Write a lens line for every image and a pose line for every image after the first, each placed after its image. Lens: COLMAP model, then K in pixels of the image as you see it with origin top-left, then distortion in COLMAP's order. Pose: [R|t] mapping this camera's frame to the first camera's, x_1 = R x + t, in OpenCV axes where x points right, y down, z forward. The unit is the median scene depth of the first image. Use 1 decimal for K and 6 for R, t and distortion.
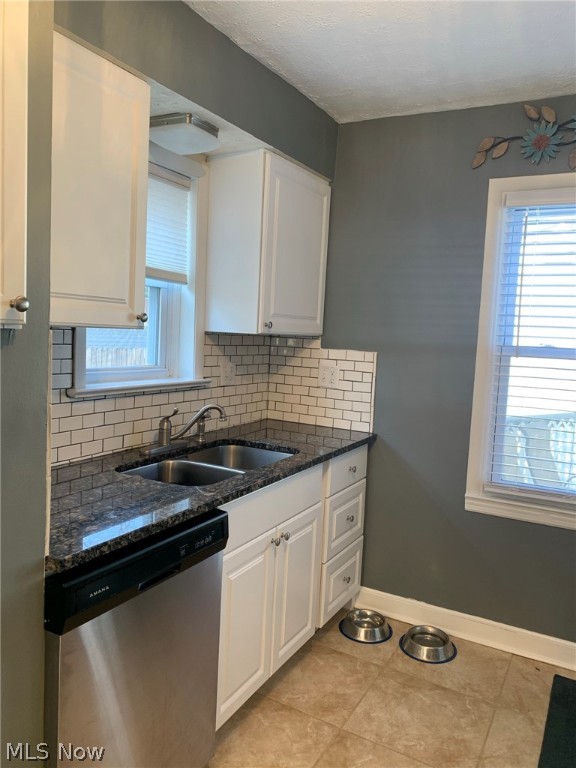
lens RADIAL K [[581.7, 0, 289.1], [0, 581.7, 384.0], [0, 0, 1]] dist [0.043315, -0.051532]
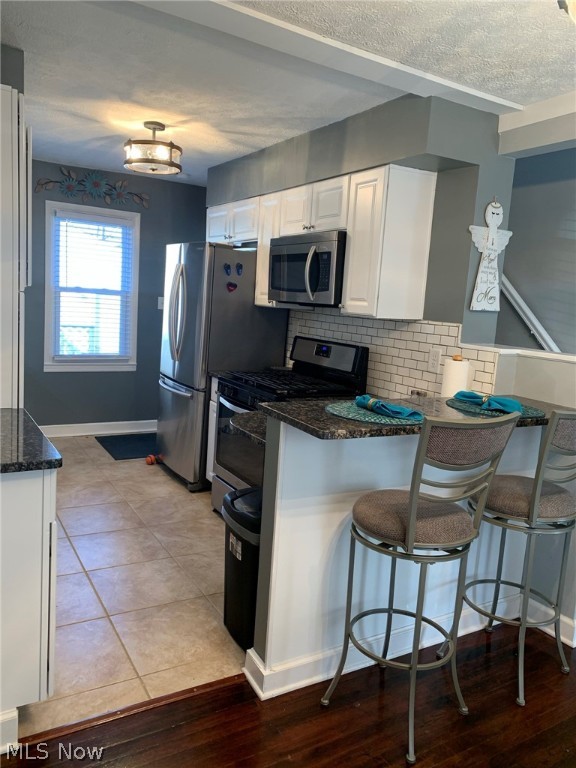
lens RADIAL K [[581.7, 0, 288.7], [0, 581.7, 381.8], [0, 0, 1]] dist [0.043315, -0.051532]
pose [[0.511142, -0.133116, 0.849125, -0.943758], [0.031734, 0.990183, 0.136127, 0.010175], [-0.858910, -0.042634, 0.510349, -0.690662]]
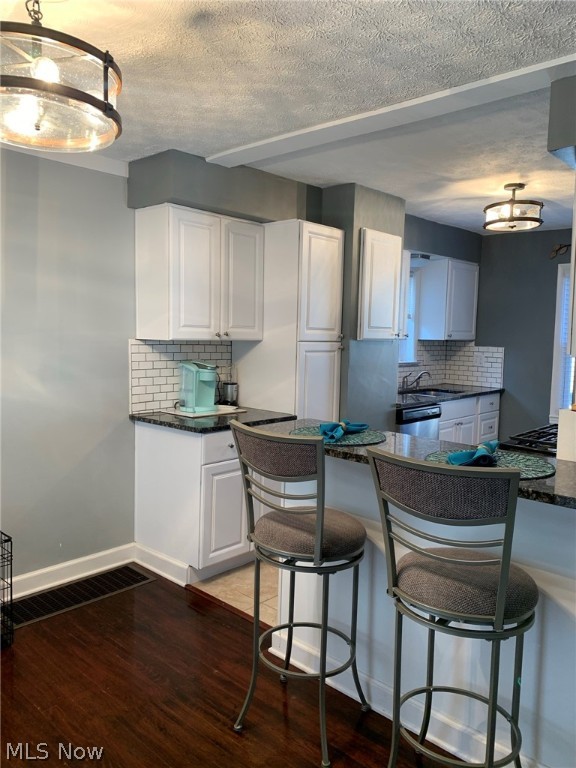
lens RADIAL K [[581.7, 0, 286.7], [0, 581.7, 378.8], [0, 0, 1]] dist [0.043315, -0.051532]
pose [[0.969563, -0.009364, -0.244663, -0.090466], [0.004714, 0.999797, -0.019584, 0.097013], [0.244797, 0.017834, 0.969410, -1.228249]]
